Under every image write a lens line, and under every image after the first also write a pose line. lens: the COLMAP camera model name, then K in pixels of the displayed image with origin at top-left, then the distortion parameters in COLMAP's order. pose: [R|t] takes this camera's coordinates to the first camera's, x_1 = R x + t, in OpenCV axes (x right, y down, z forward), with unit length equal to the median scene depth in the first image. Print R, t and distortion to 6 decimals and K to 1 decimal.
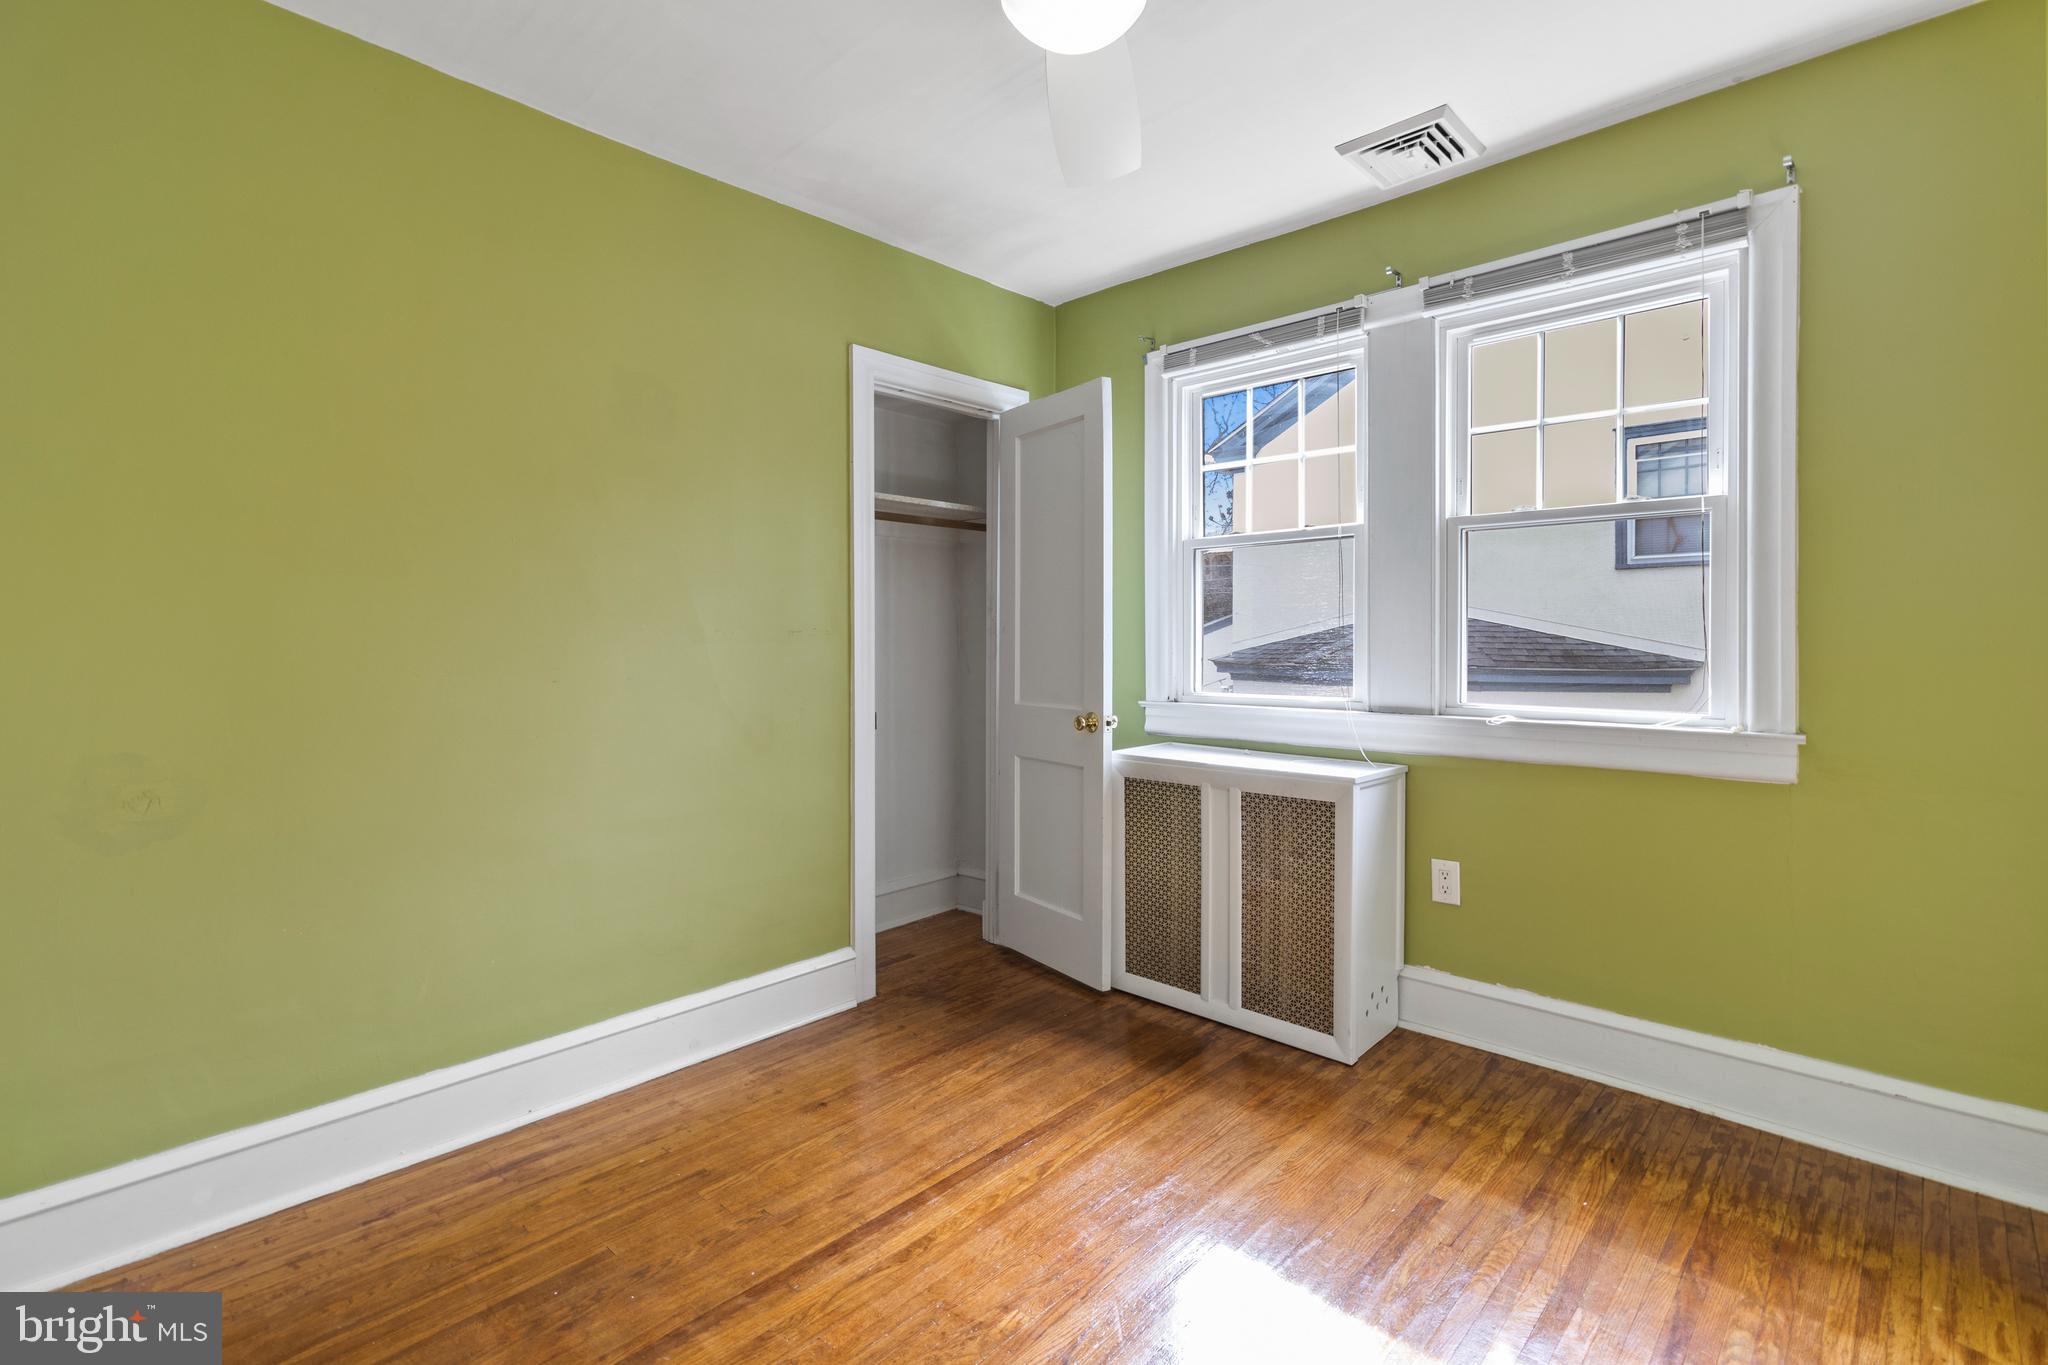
lens RADIAL K [[934.0, 0, 1025.4], [0, 934.0, 655.7], [0, 0, 1]] dist [-0.000568, -0.000275]
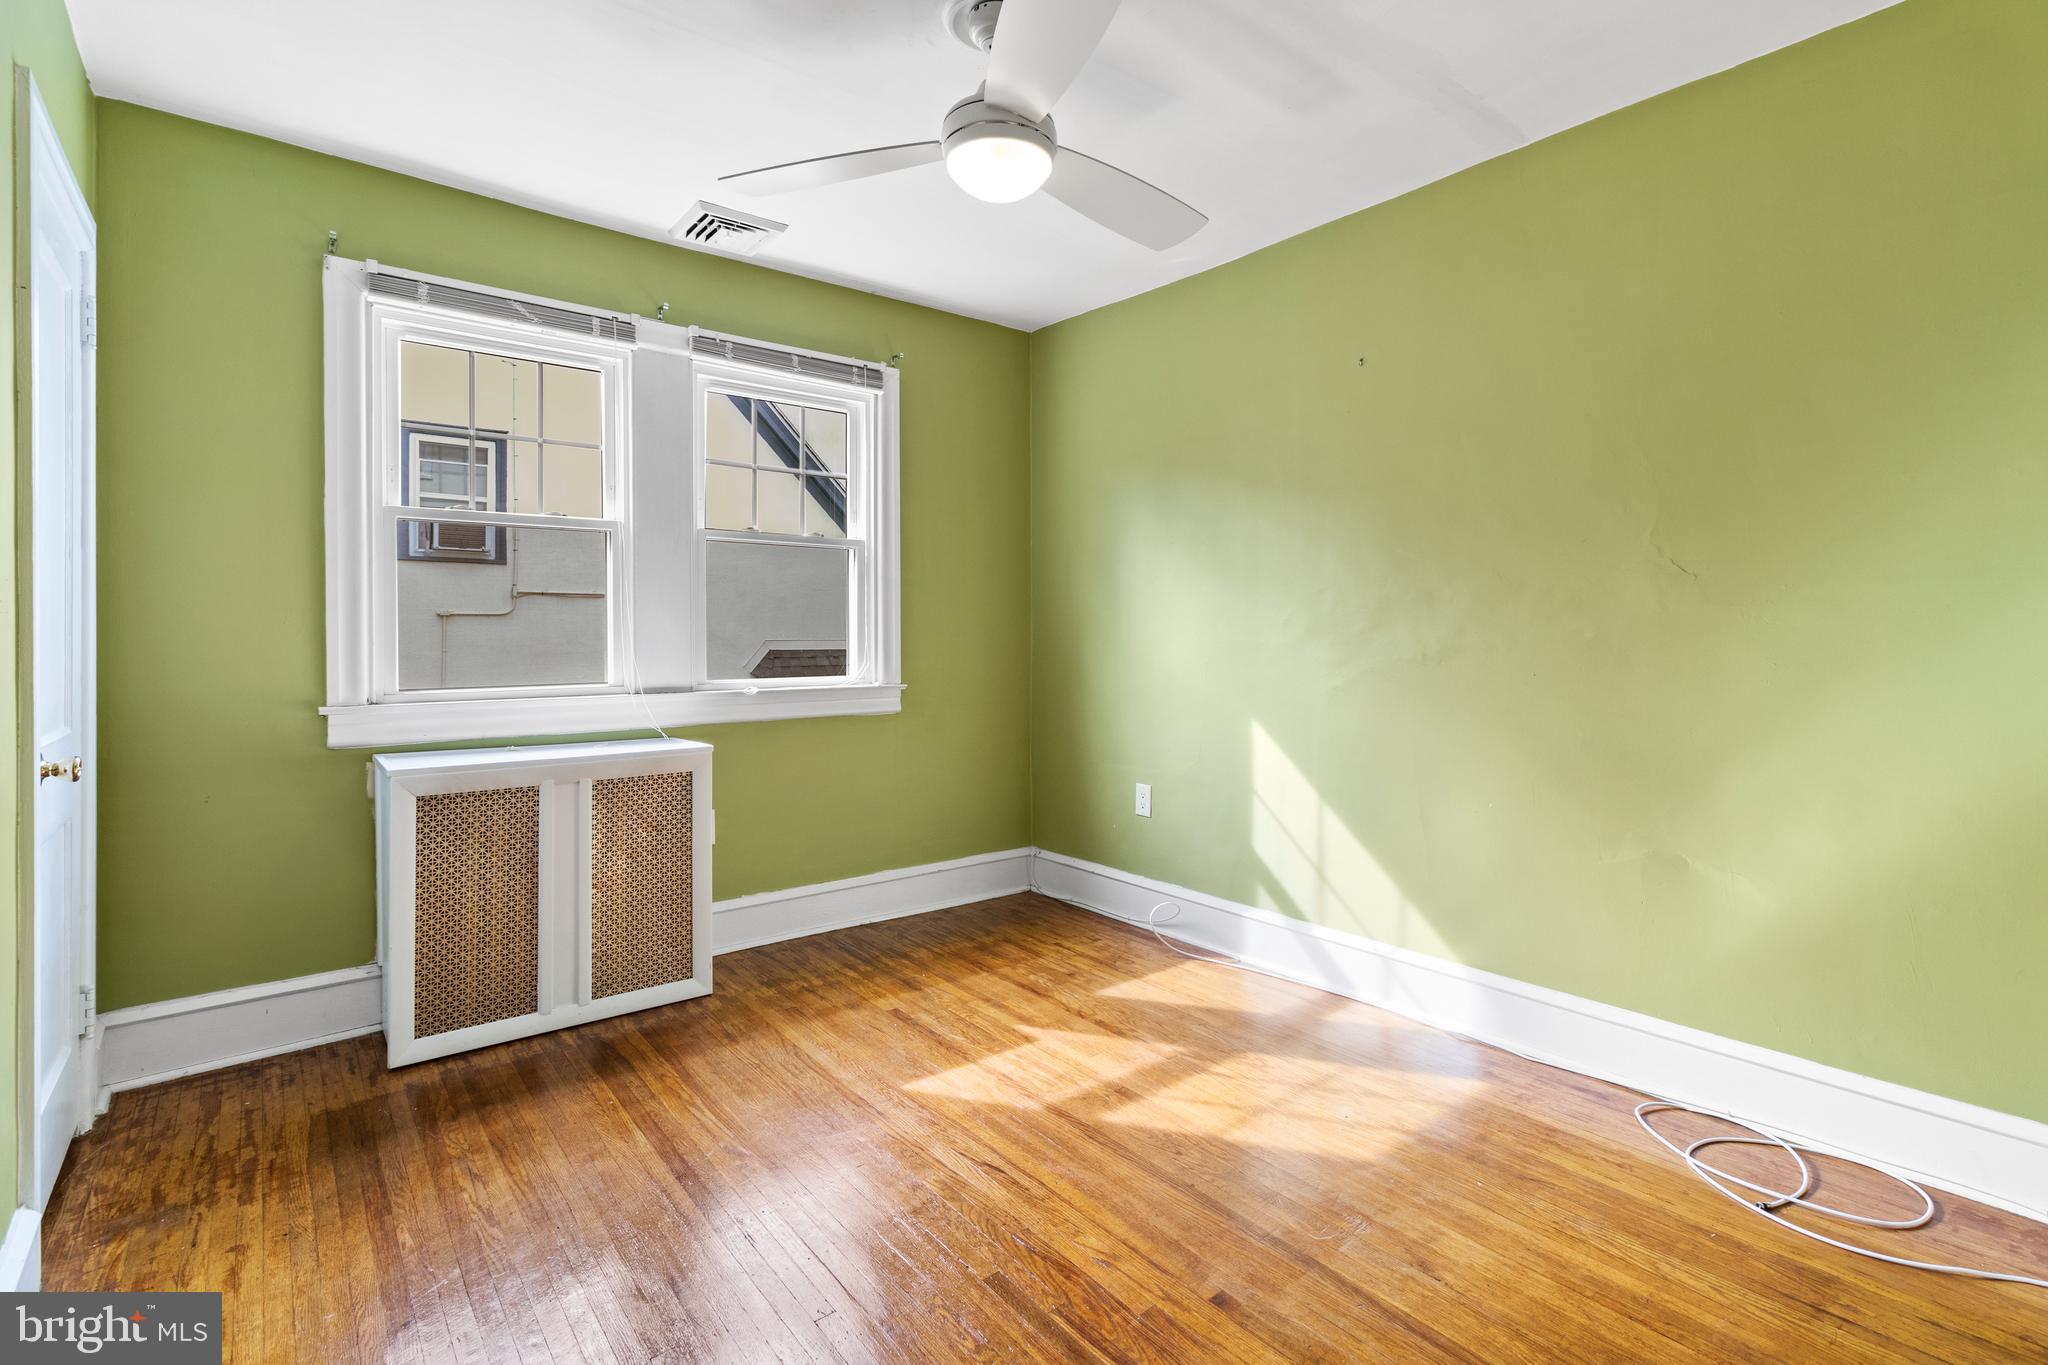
lens RADIAL K [[954.5, 0, 1032.7], [0, 954.5, 639.5], [0, 0, 1]] dist [-0.000521, -0.000458]
pose [[0.138616, -0.005784, 0.990329, -0.779543], [0.013082, 0.999906, 0.004008, -0.002621], [-0.990260, 0.012400, 0.138678, 0.437081]]
